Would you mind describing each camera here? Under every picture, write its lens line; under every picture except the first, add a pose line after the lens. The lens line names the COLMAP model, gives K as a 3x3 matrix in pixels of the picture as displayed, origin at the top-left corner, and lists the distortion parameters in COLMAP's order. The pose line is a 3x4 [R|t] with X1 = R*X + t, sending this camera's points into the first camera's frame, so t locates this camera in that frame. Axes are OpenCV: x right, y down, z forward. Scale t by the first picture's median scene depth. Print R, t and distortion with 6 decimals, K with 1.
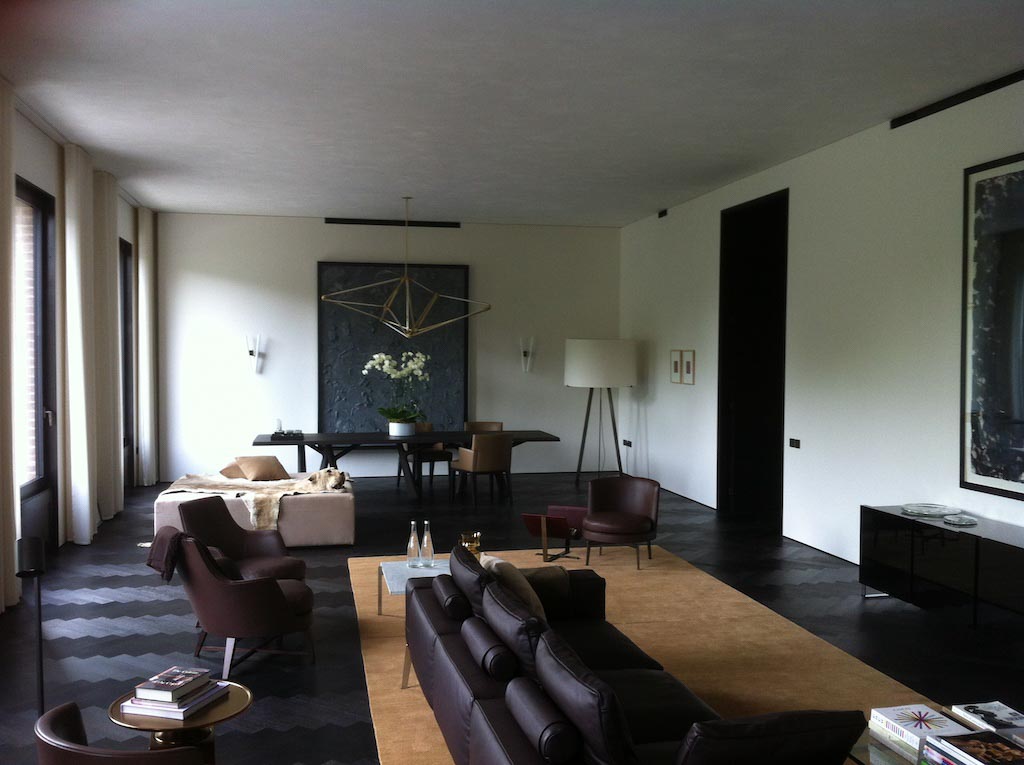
lens RADIAL K [[978.7, 0, 512.0], [0, 978.7, 382.5], [0, 0, 1]] dist [0.020868, -0.017666]
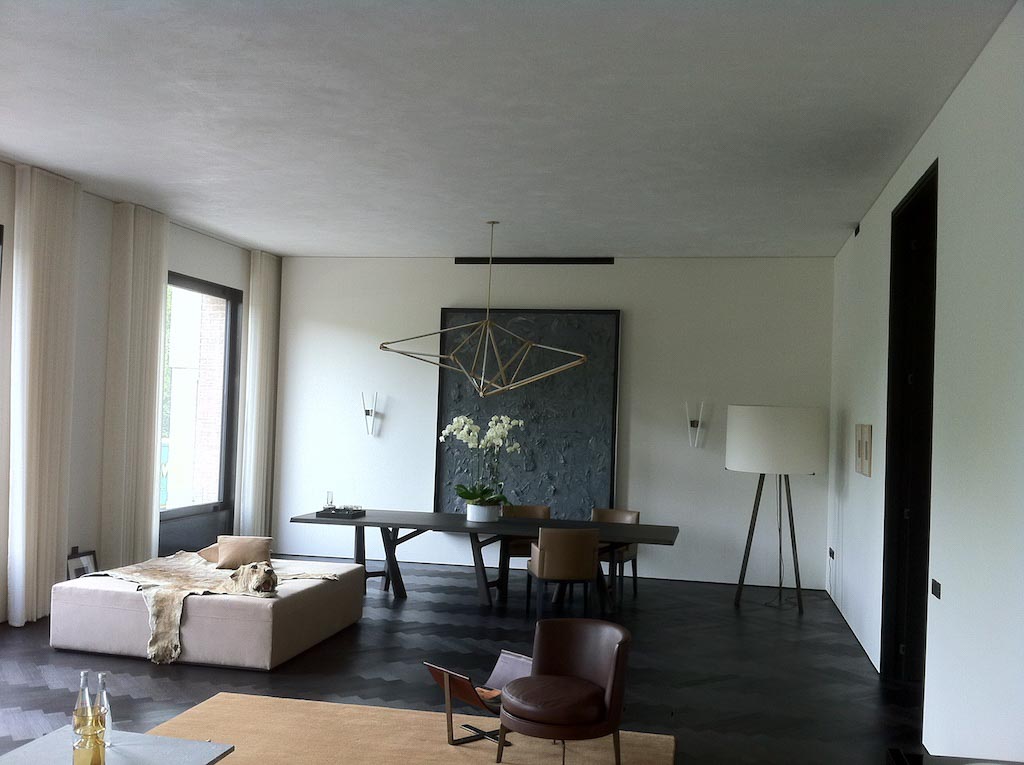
lens RADIAL K [[978.7, 0, 512.0], [0, 978.7, 382.5], [0, 0, 1]] dist [0.020868, -0.017666]
pose [[0.917794, 0.015007, -0.396772, 0.221513], [-0.042703, 0.997220, -0.061061, -0.010238], [0.394753, 0.072985, 0.915884, 0.280711]]
